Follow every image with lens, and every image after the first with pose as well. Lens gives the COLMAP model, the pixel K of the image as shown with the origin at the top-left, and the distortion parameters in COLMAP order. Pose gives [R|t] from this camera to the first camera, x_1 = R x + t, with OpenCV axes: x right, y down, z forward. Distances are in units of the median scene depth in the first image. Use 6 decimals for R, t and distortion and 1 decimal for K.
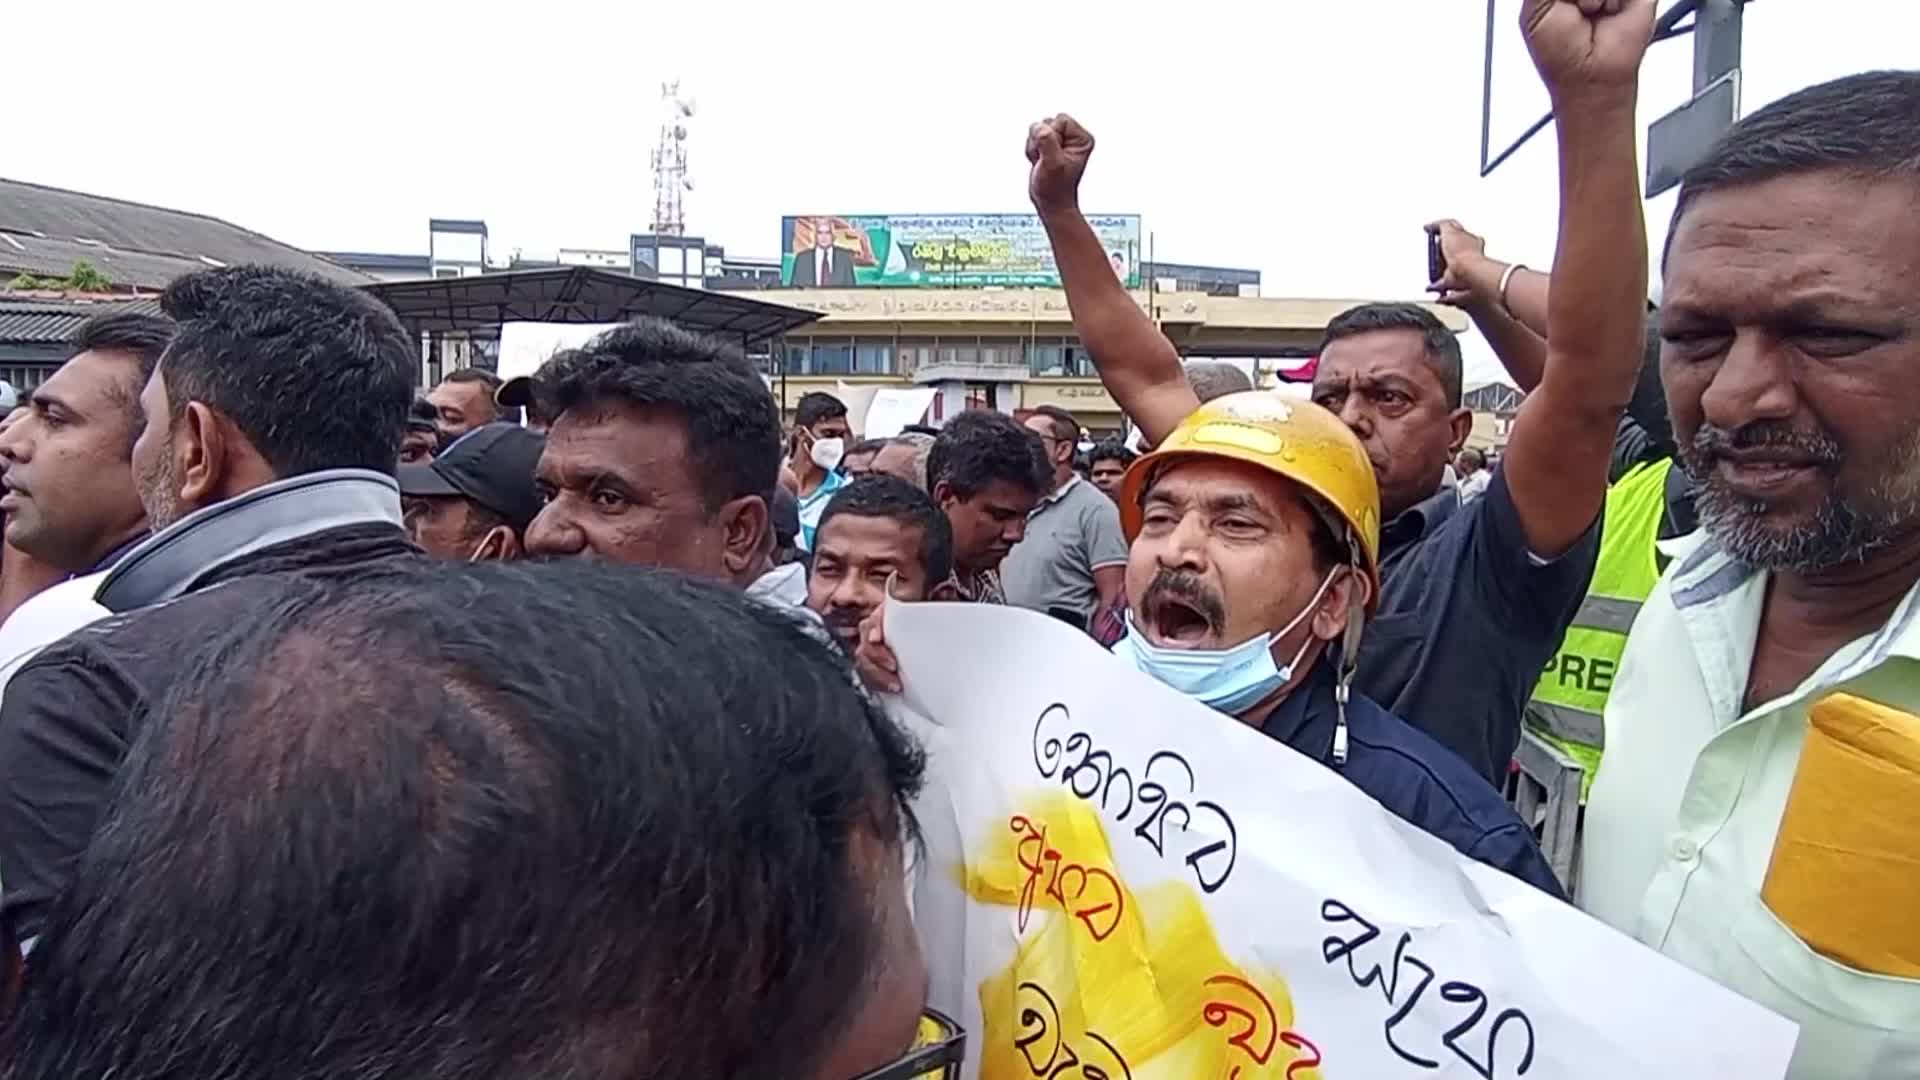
lens RADIAL K [[1135.4, 0, 967.0], [0, 1135.4, 545.1], [0, 0, 1]] dist [-0.065081, 0.005718]
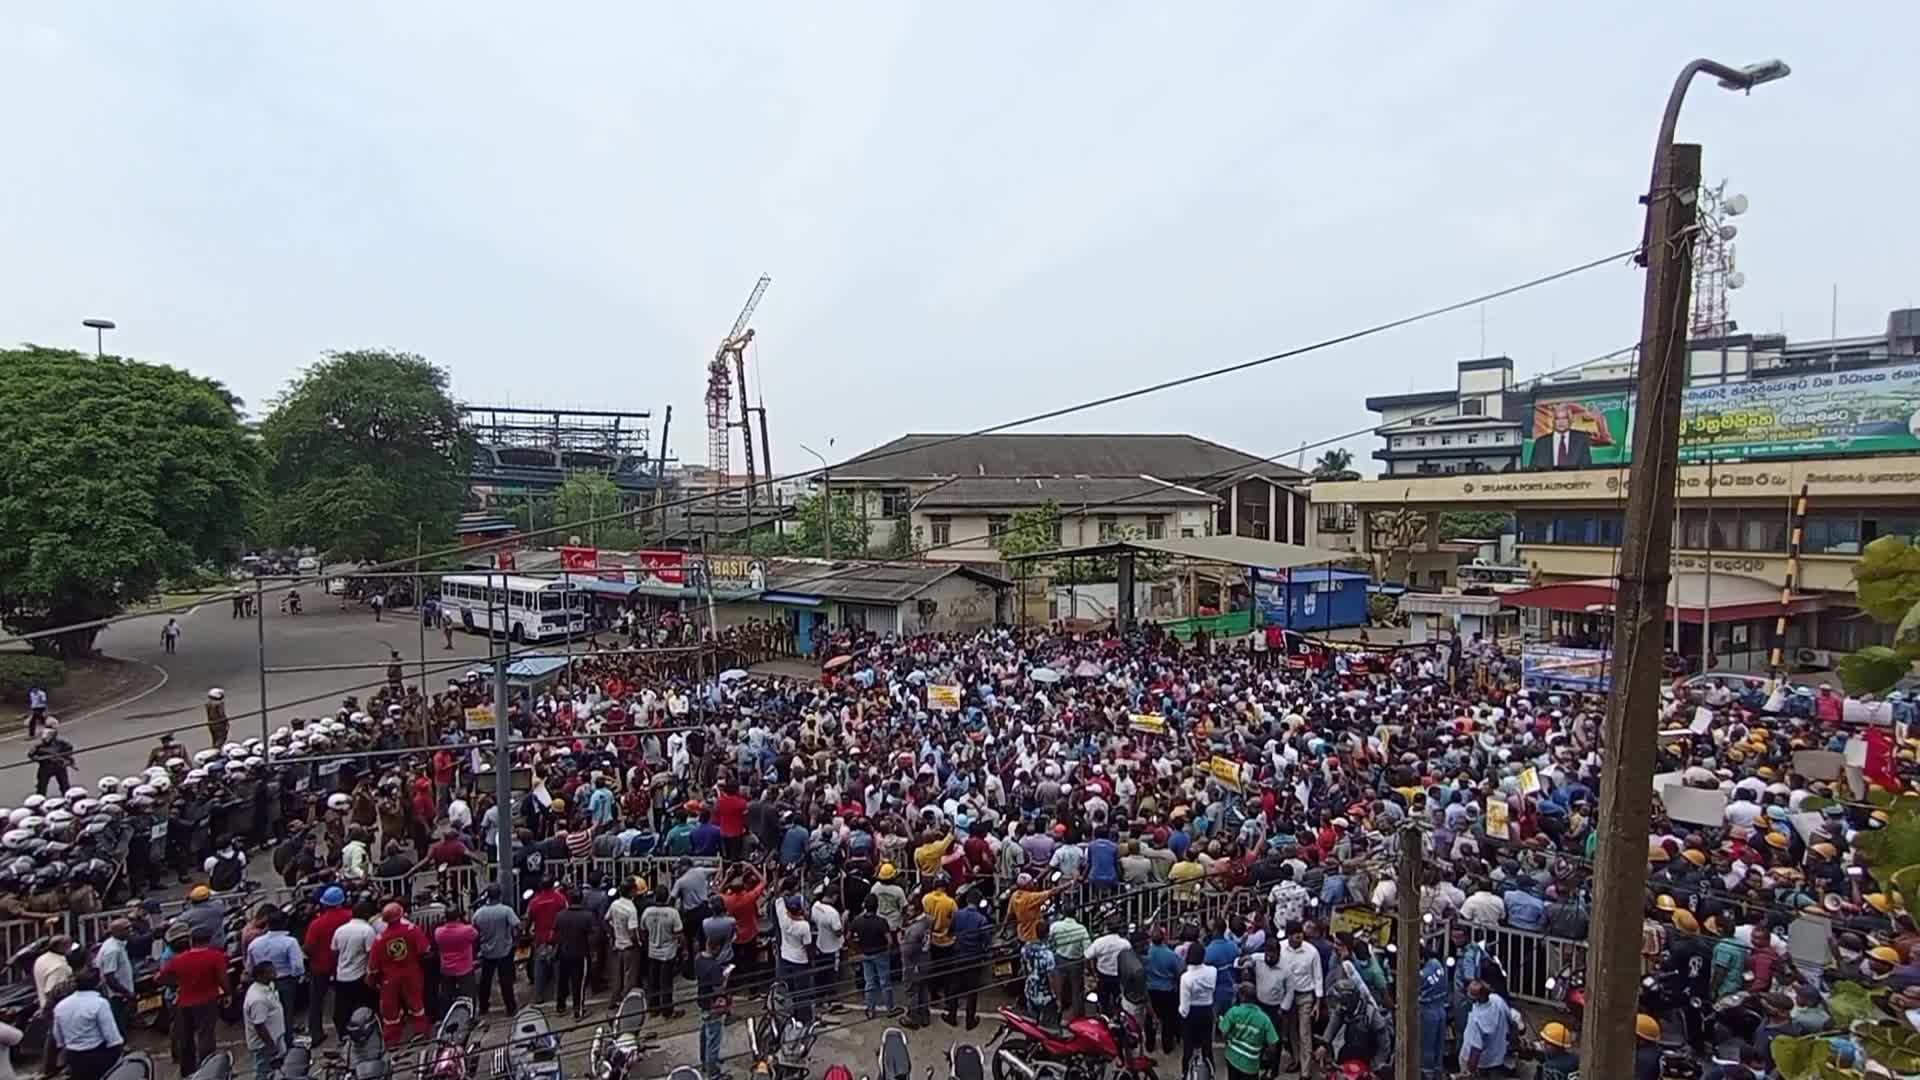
lens RADIAL K [[887.4, 0, 960.1], [0, 887.4, 547.9], [0, 0, 1]] dist [-0.003840, 0.007873]
pose [[0.494895, 0.021131, -0.868696, 0.337763], [-0.063090, 0.997940, -0.011668, -0.102635], [0.866660, 0.060580, 0.495208, 0.069913]]
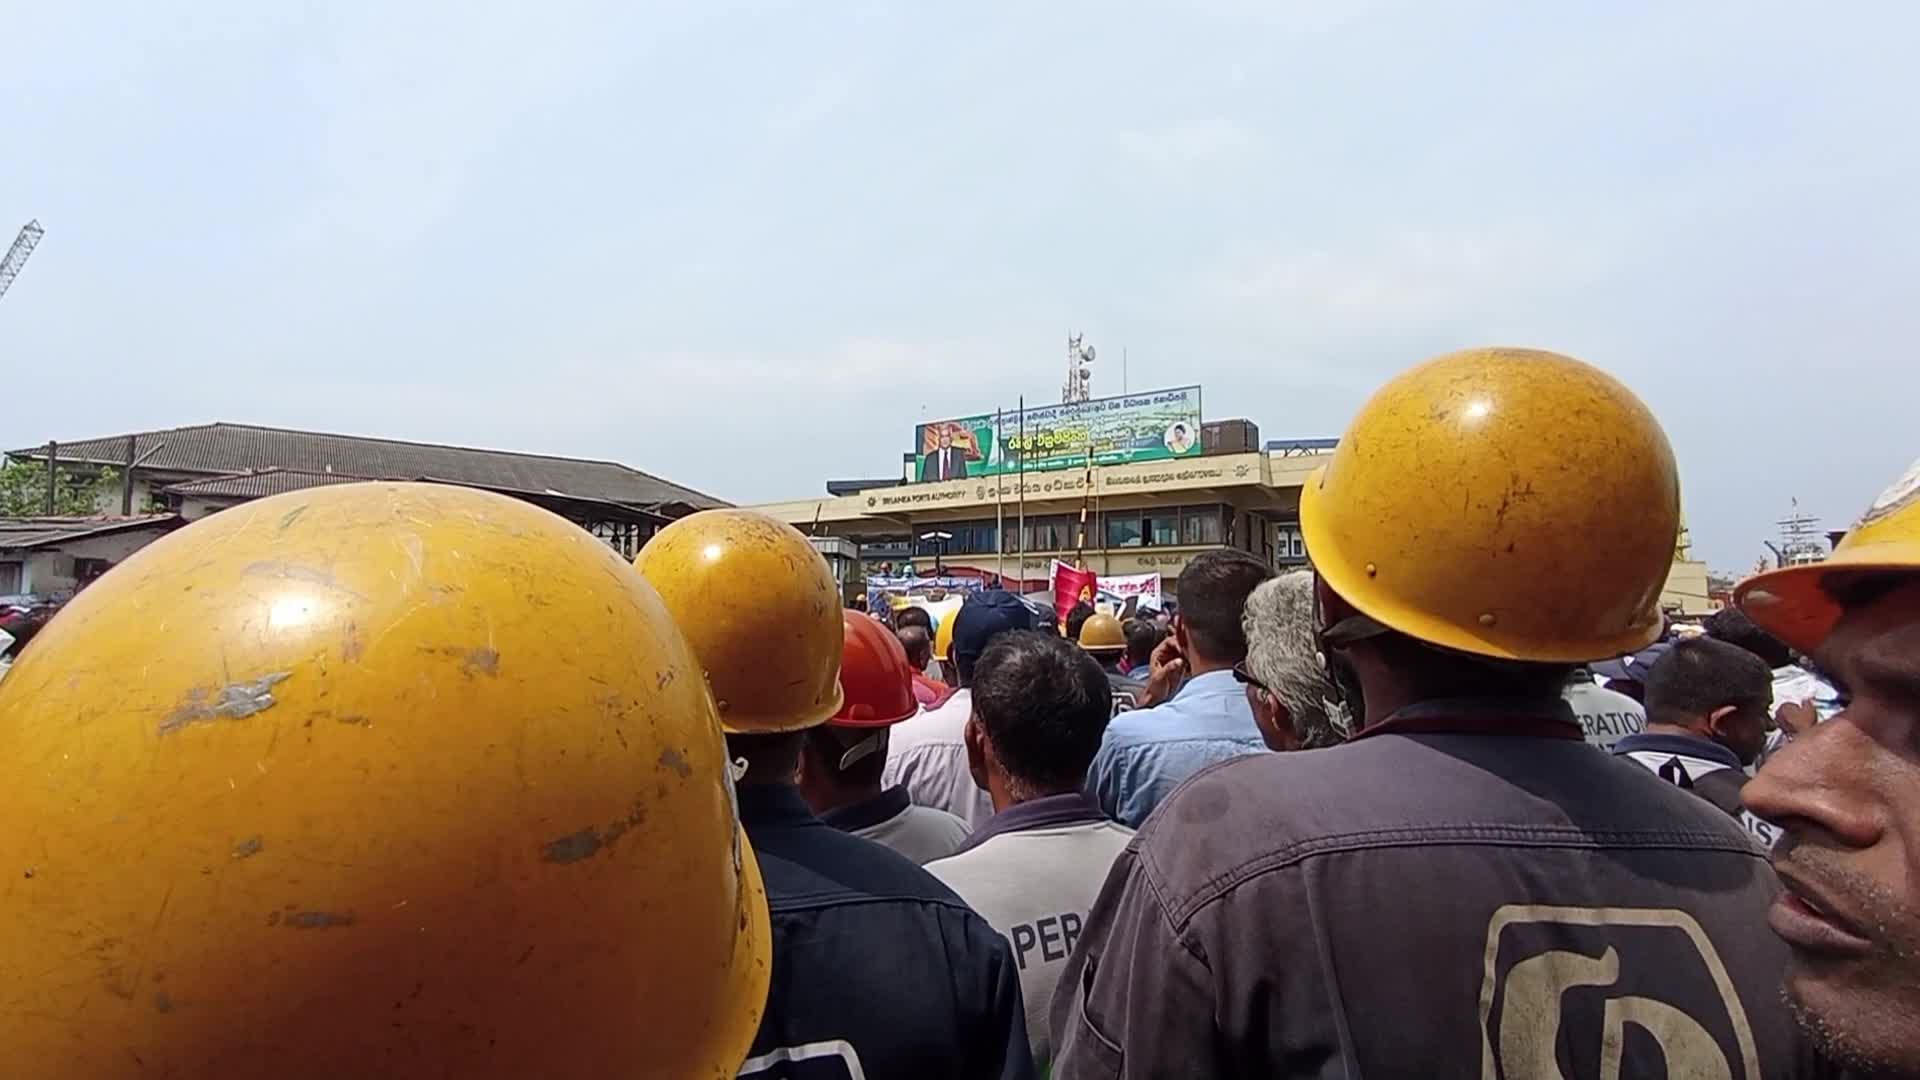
lens RADIAL K [[887.4, 0, 967.8], [0, 887.4, 535.9], [0, 0, 1]] dist [-0.003840, 0.007873]
pose [[0.880946, -0.051028, -0.470458, 0.331260], [-0.031054, 0.985792, -0.165073, -0.018096], [0.472197, 0.160030, 0.866845, 0.213972]]
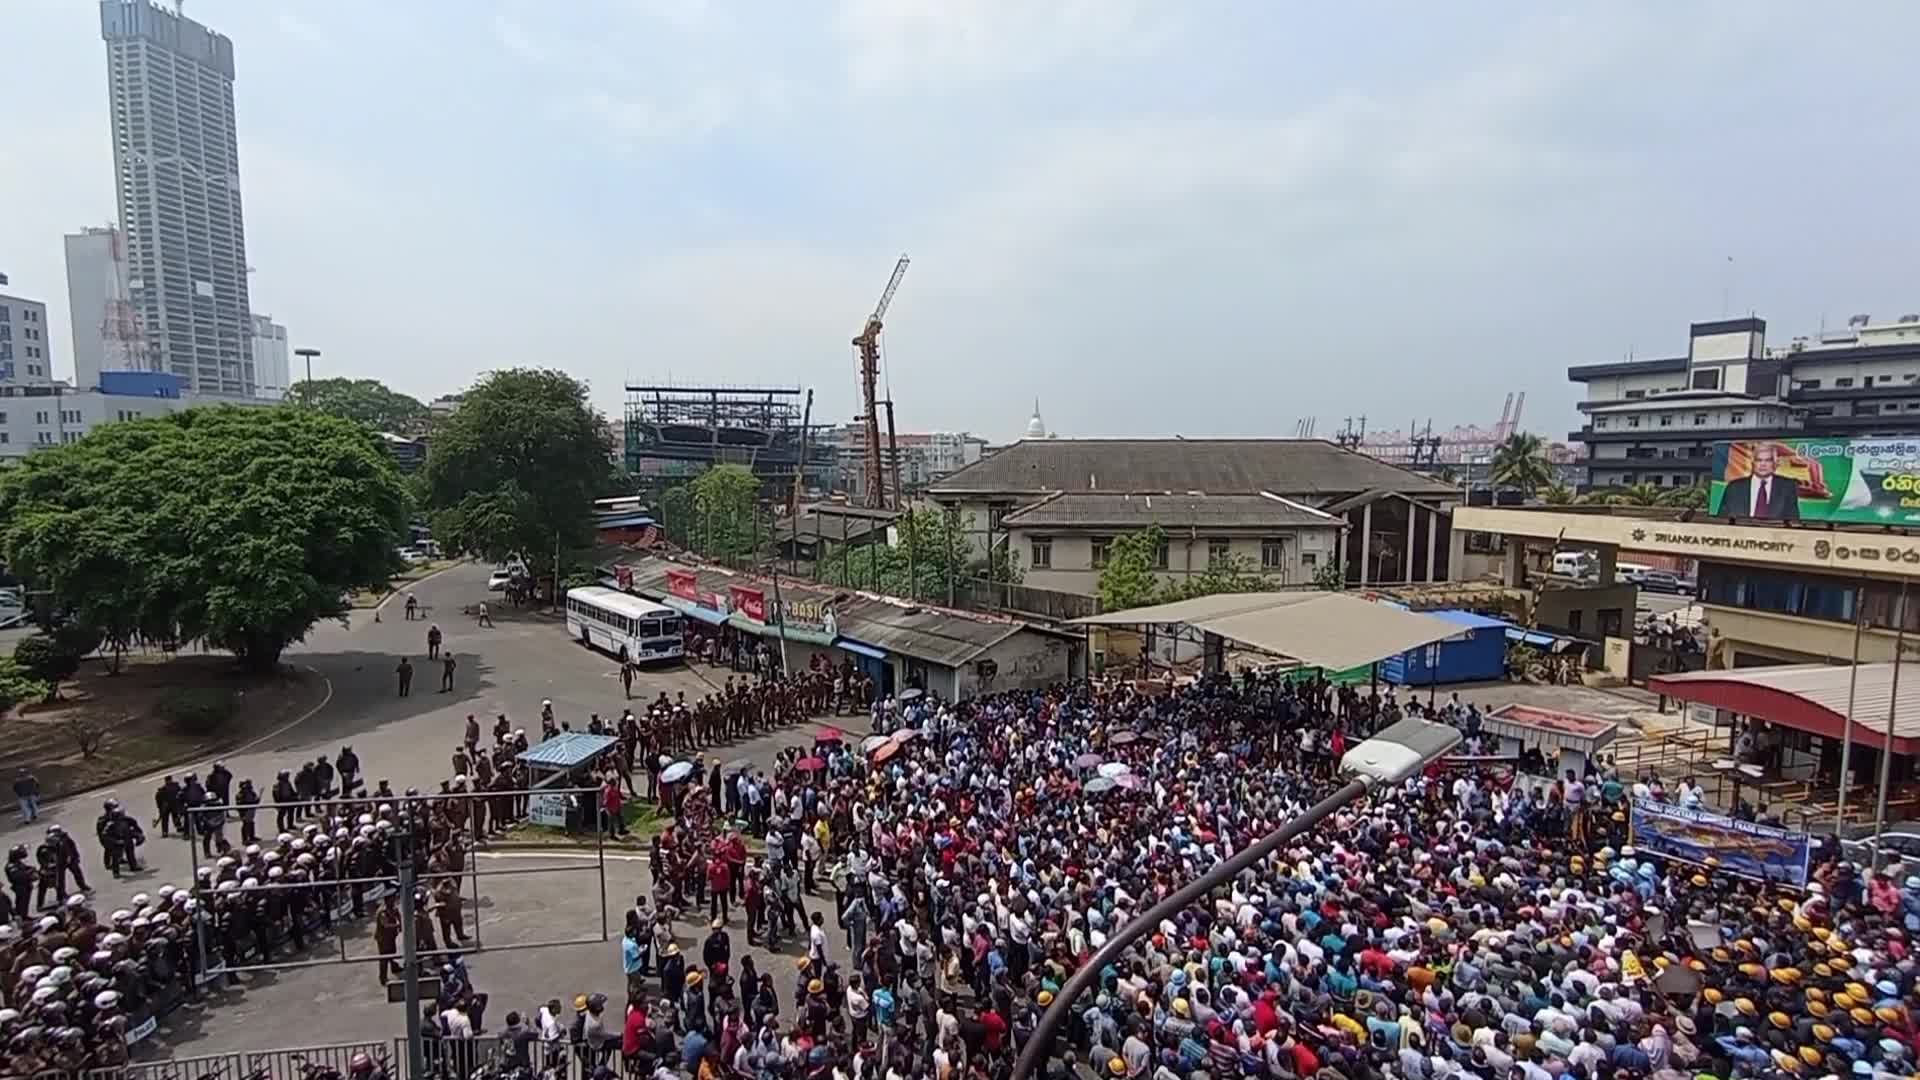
lens RADIAL K [[887.4, 0, 954.6], [0, 887.4, 546.2], [0, 0, 1]] dist [-0.003840, 0.007873]
pose [[0.322944, 0.077554, -0.943235, 0.351016], [-0.082125, 0.995174, 0.053707, -0.191529], [0.942848, 0.060118, 0.327755, 0.142403]]
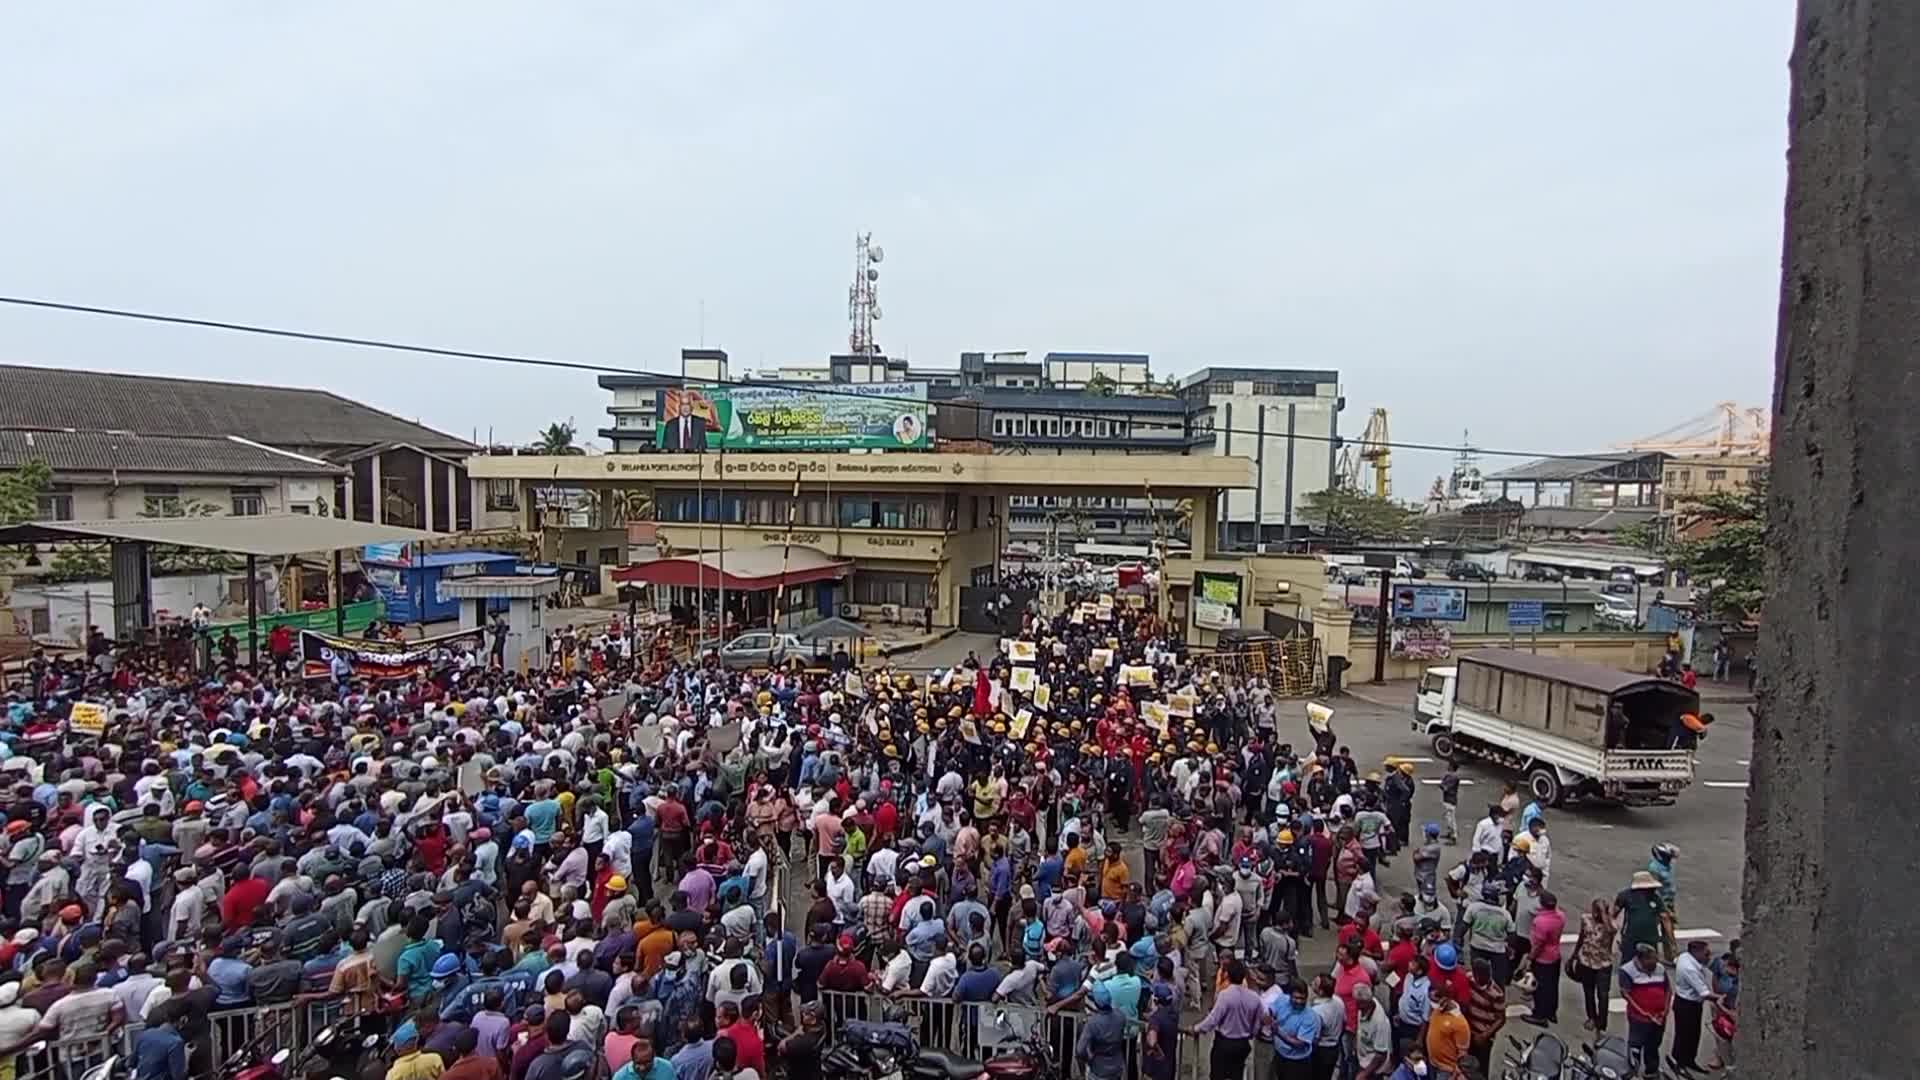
lens RADIAL K [[887.4, 0, 964.0], [0, 887.4, 552.3], [0, 0, 1]] dist [-0.003840, 0.007873]
pose [[0.962382, 0.020579, -0.270920, 0.412242], [-0.026222, 0.999508, -0.017224, -0.112092], [0.270432, 0.023680, 0.962448, 0.184408]]
